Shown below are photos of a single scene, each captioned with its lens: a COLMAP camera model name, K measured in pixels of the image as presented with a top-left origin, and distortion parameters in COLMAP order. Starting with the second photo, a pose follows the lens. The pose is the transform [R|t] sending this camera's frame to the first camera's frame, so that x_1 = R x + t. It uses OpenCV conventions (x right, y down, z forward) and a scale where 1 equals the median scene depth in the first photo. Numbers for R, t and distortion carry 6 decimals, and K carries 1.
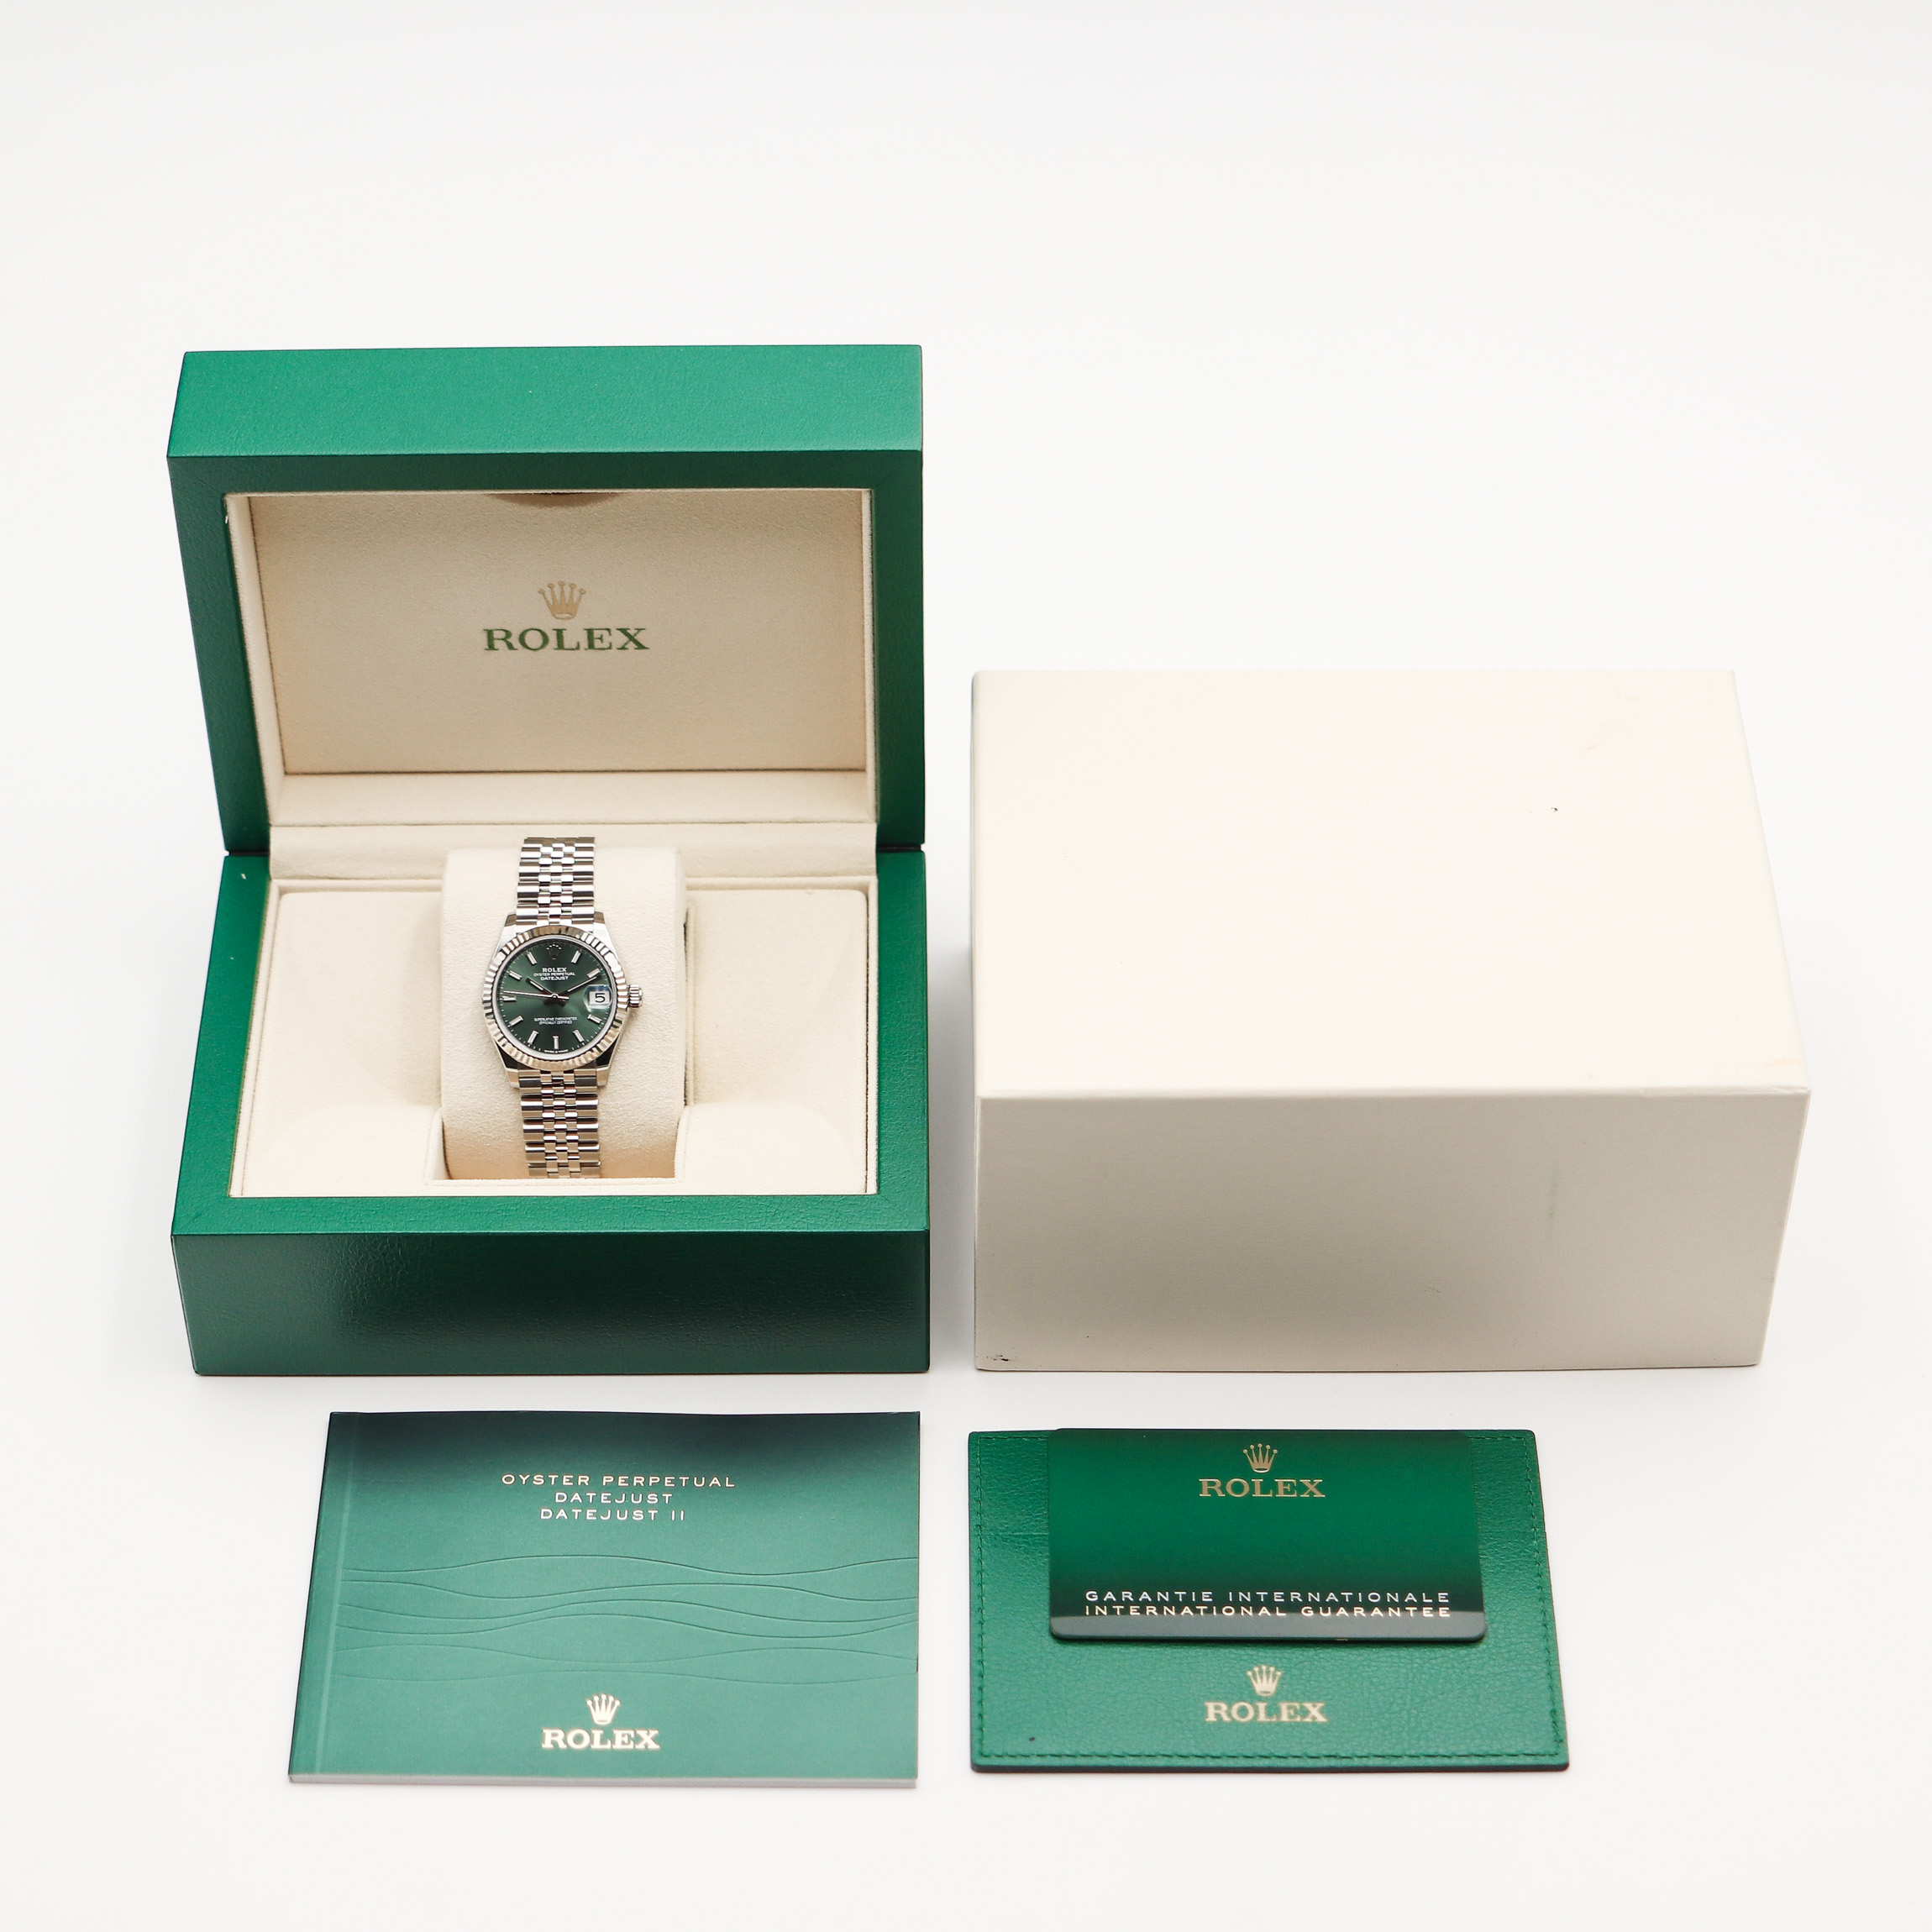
lens RADIAL K [[5140.5, 0, 965.5], [0, 5140.5, 801.4], [0, 0, 1]] dist [-0.095676, 1.284038]
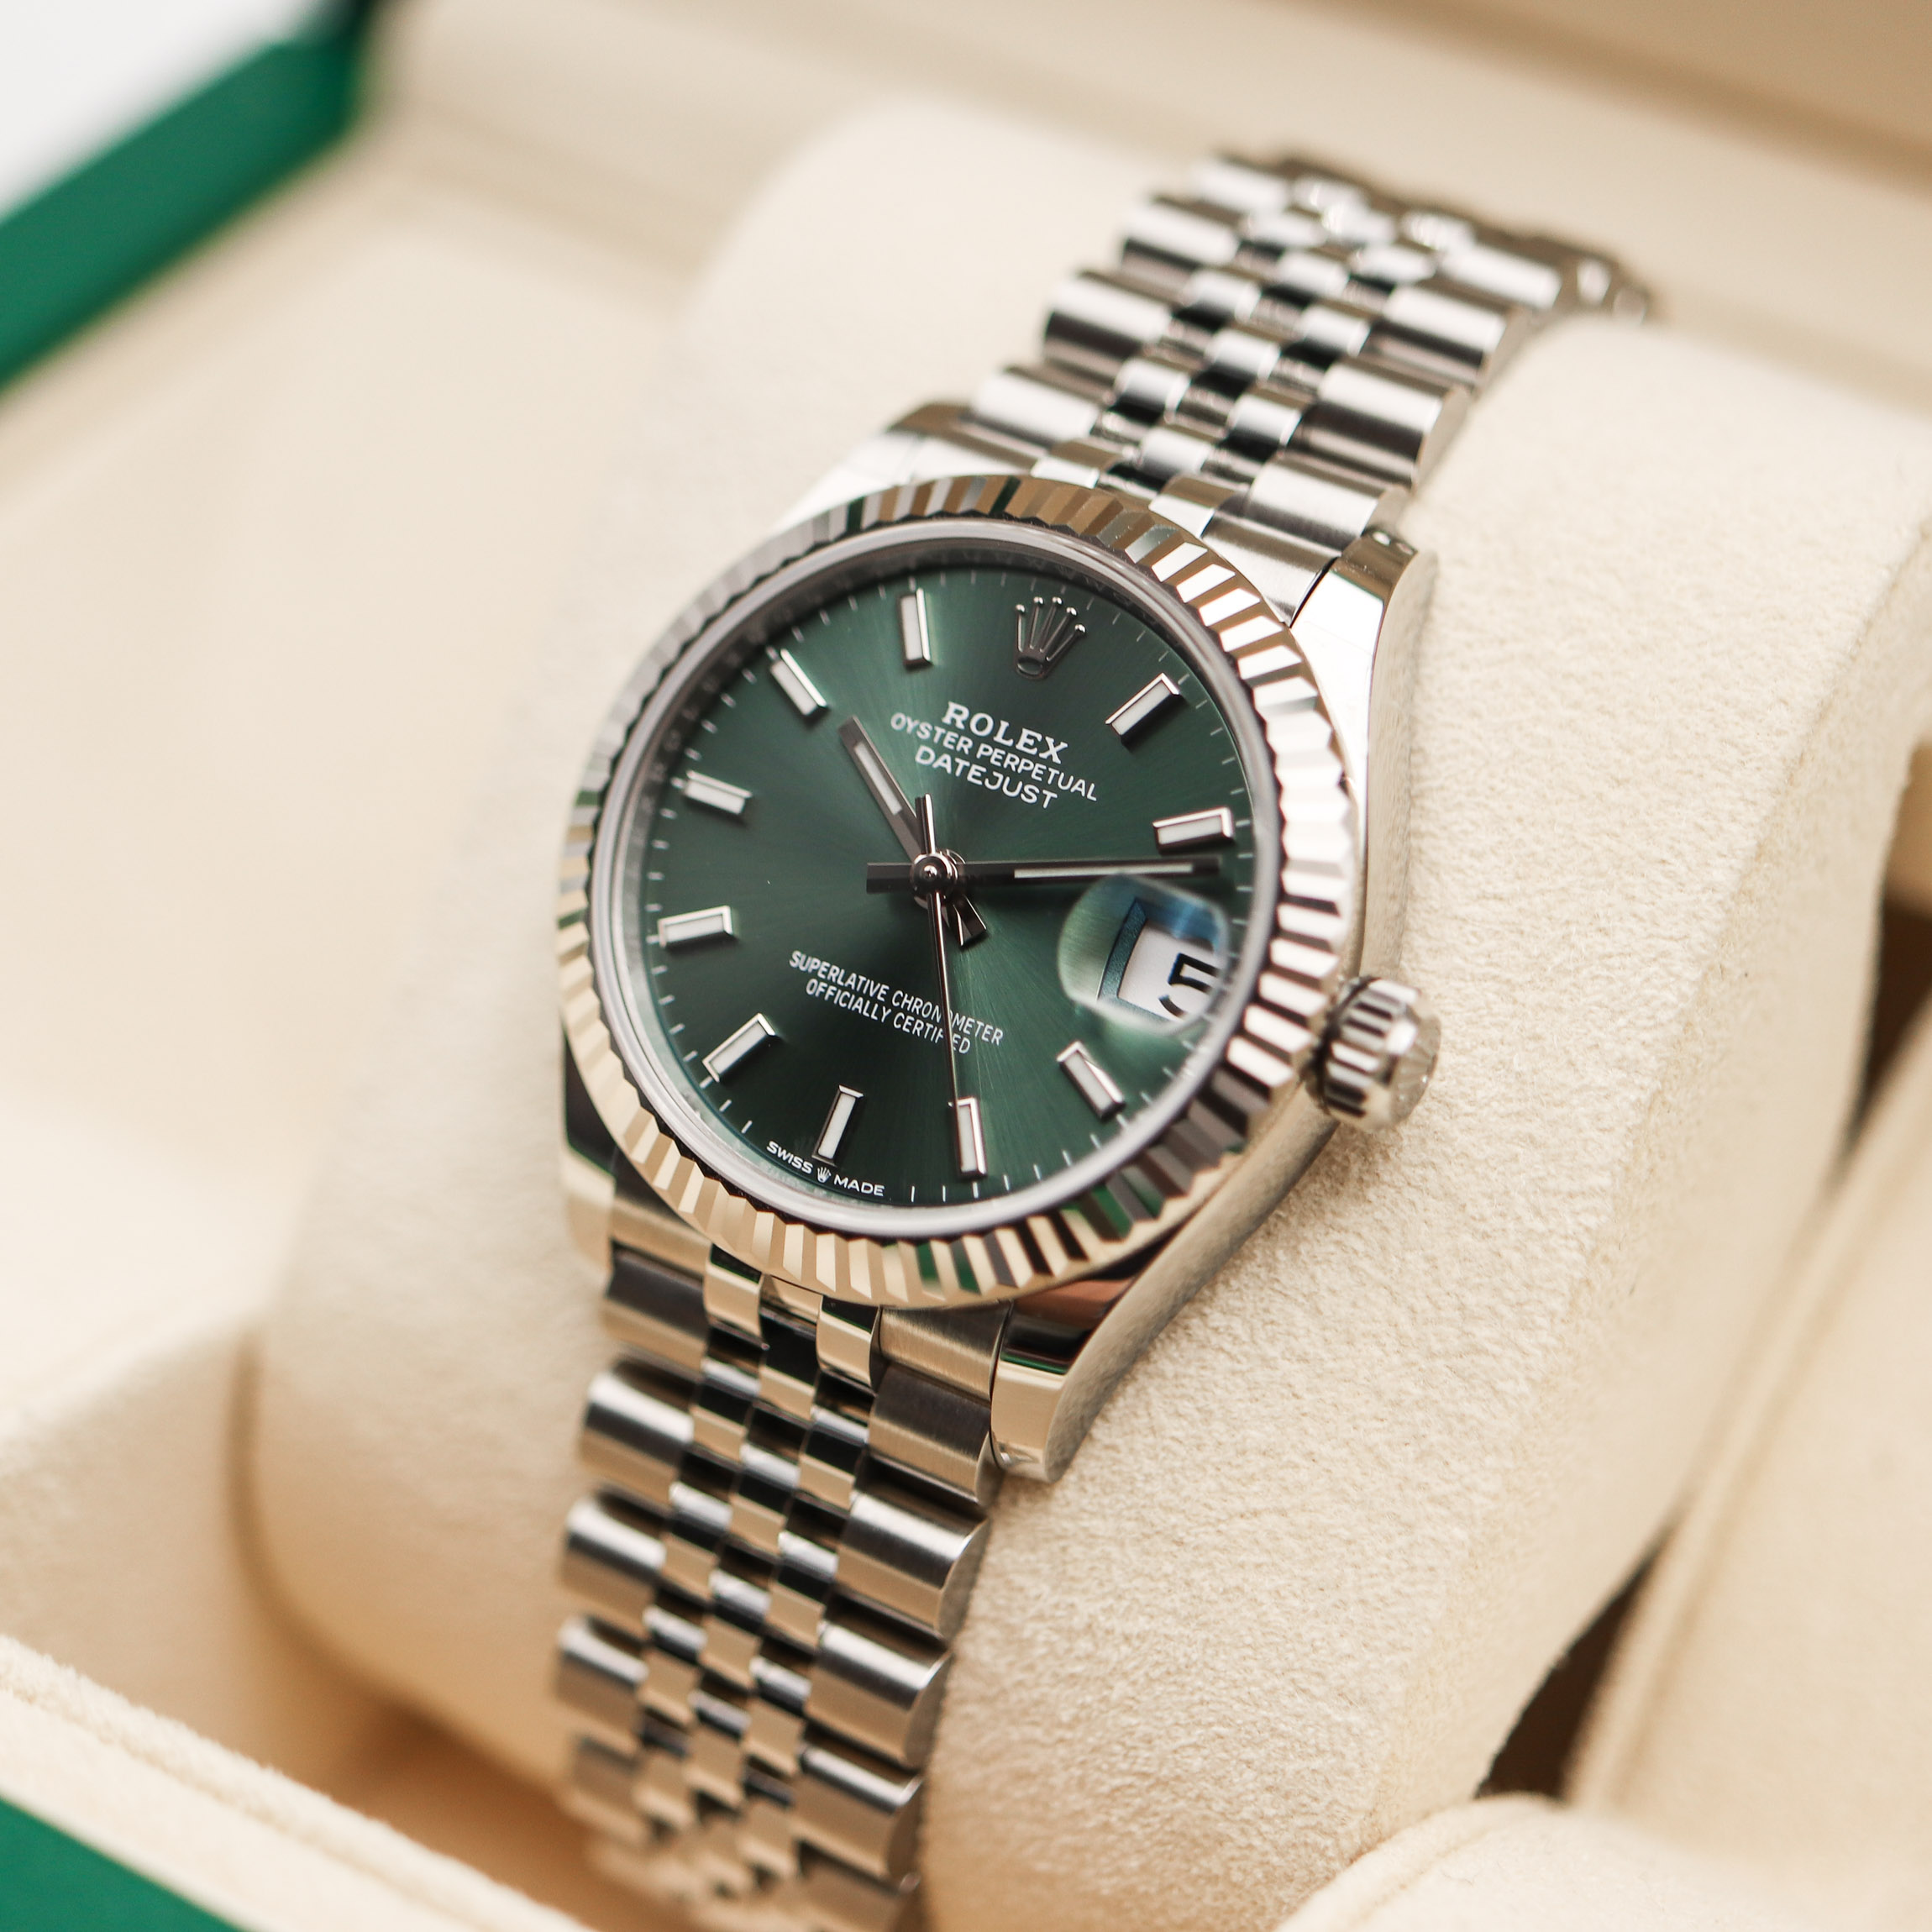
lens RADIAL K [[5140.5, 0, 965.5], [0, 5140.5, 801.4], [0, 0, 1]] dist [-0.095676, 1.284038]
pose [[0.850591, 0.341433, -0.399898, -0.011329], [-0.378686, 0.925398, -0.015368, 0.038017], [0.364817, 0.164508, 0.916431, 0.840784]]
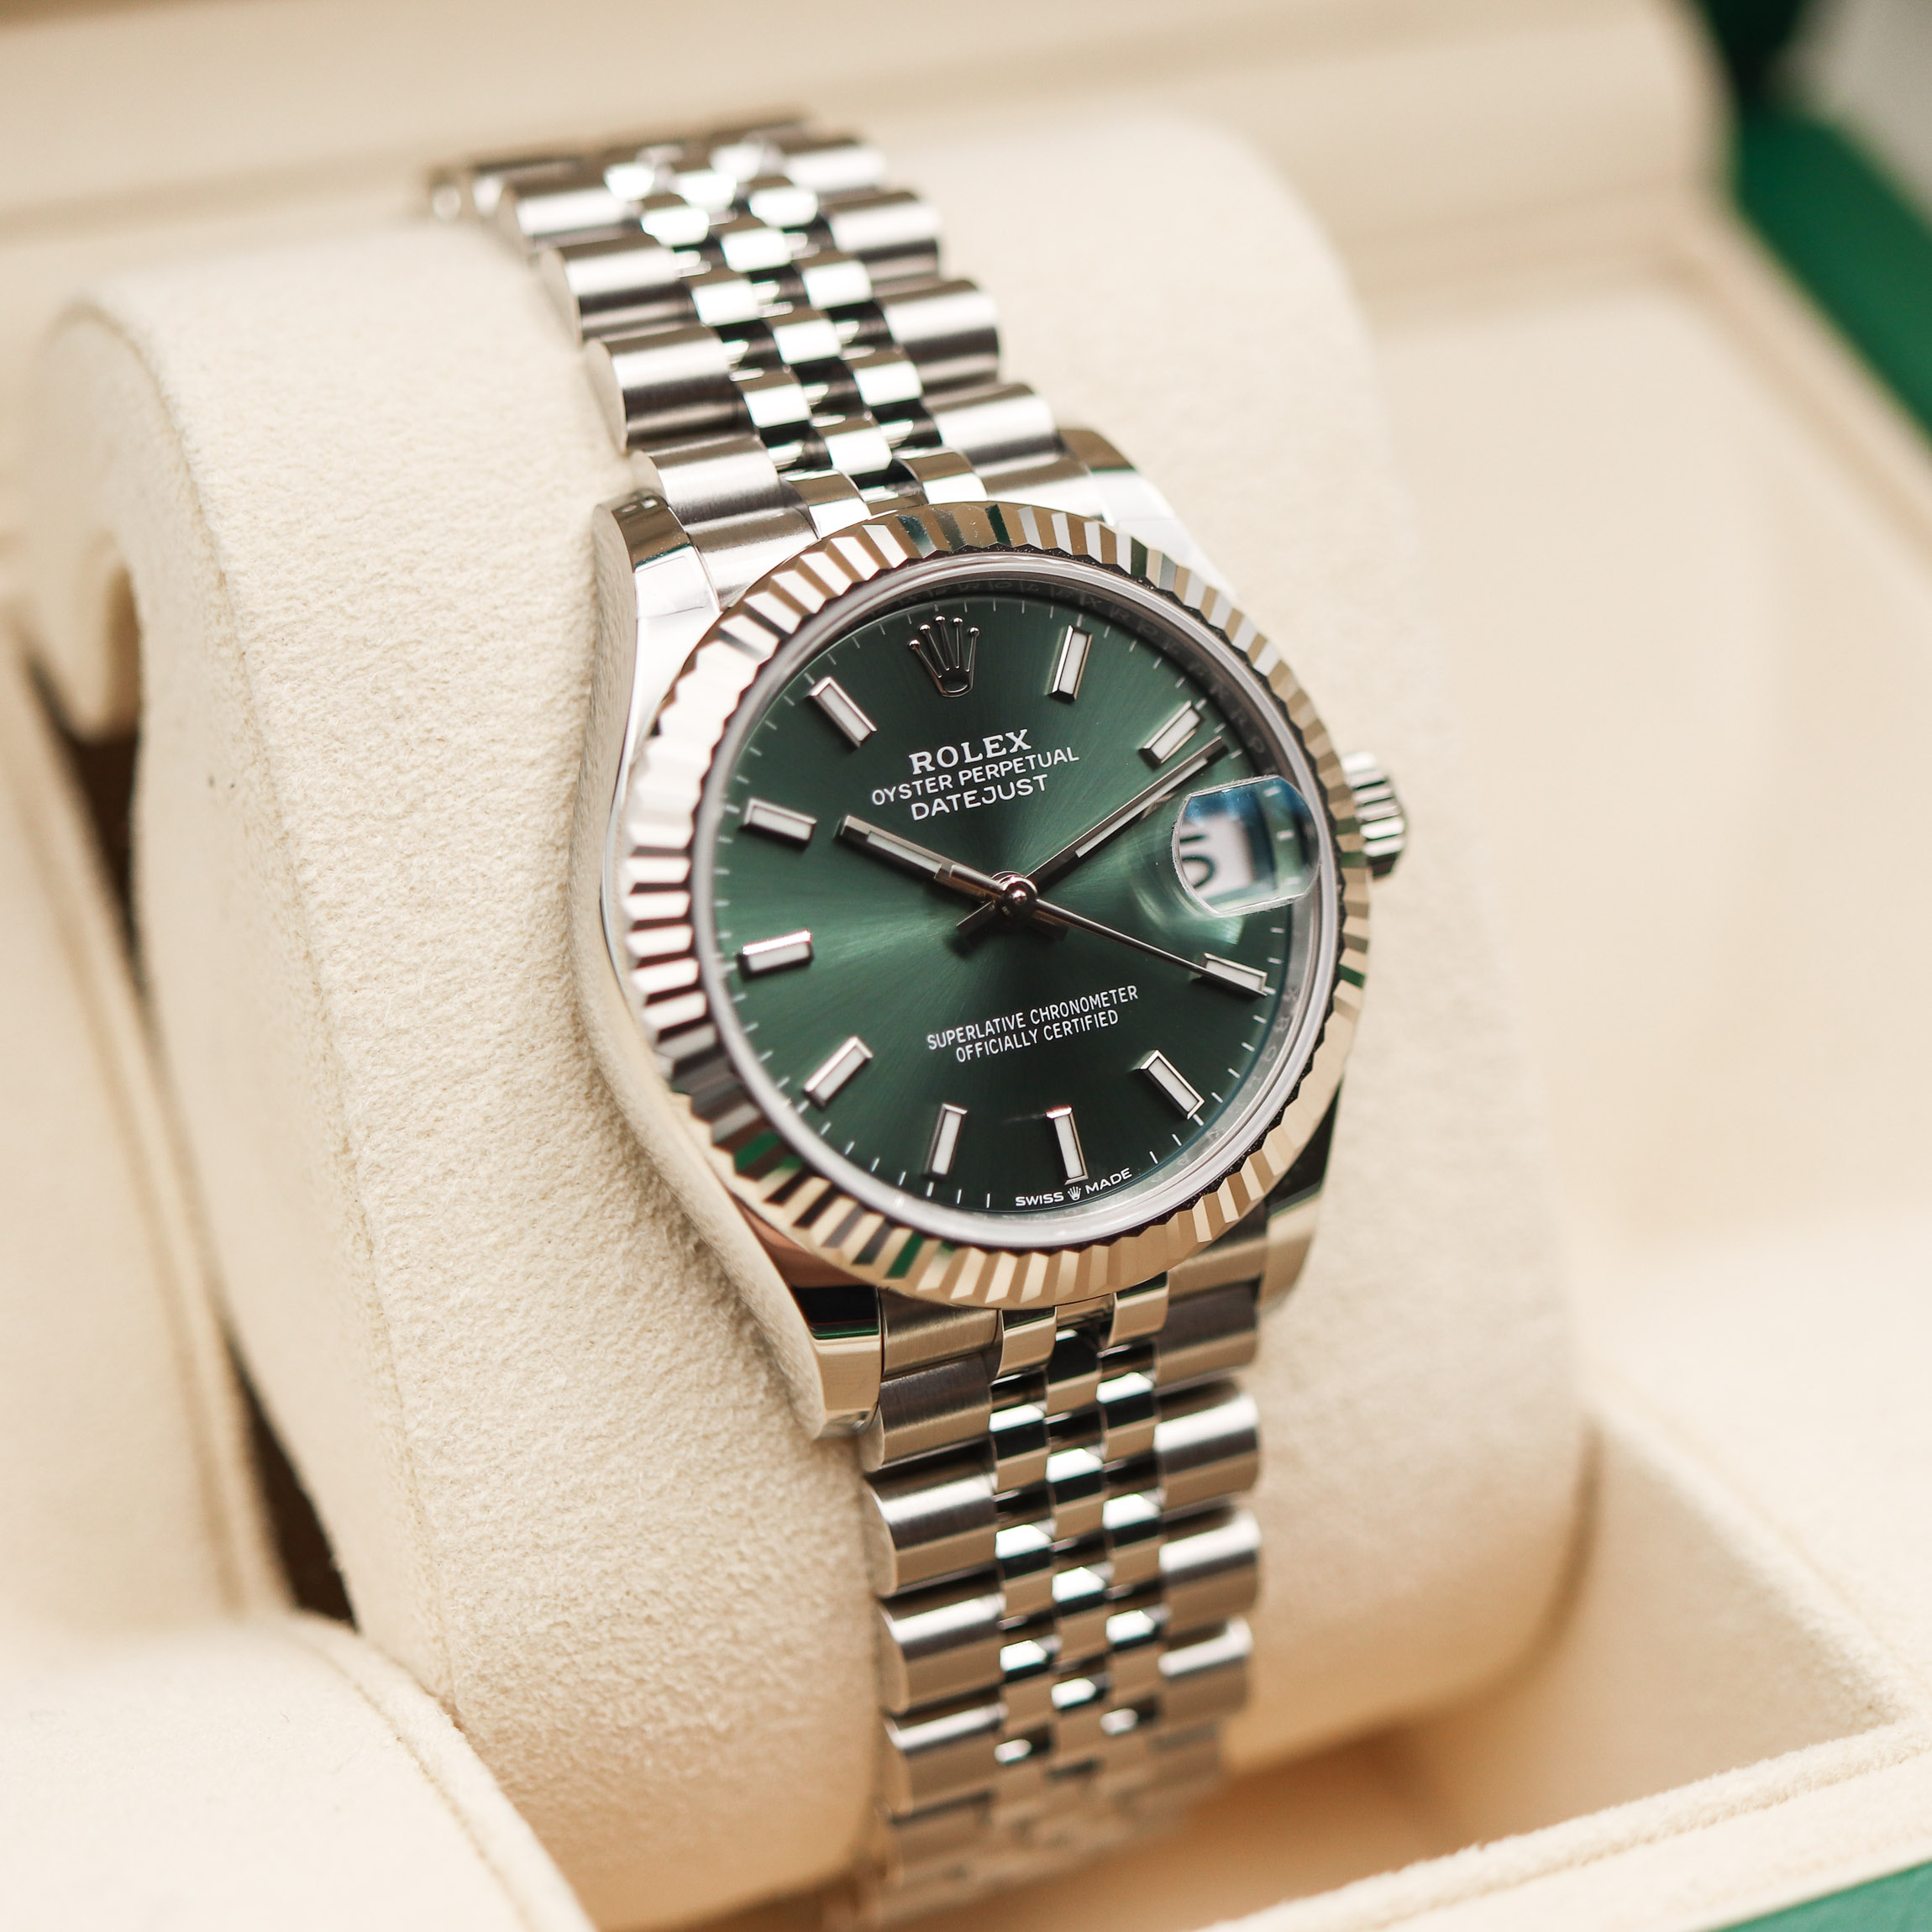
lens RADIAL K [[5140.5, 0, 965.5], [0, 5140.5, 801.4], [0, 0, 1]] dist [-0.095676, 1.284038]
pose [[0.906721, -0.177122, 0.382734, -0.149820], [0.179288, 0.983329, 0.030320, 0.028936], [-0.381723, 0.041128, 0.923361, 0.831704]]
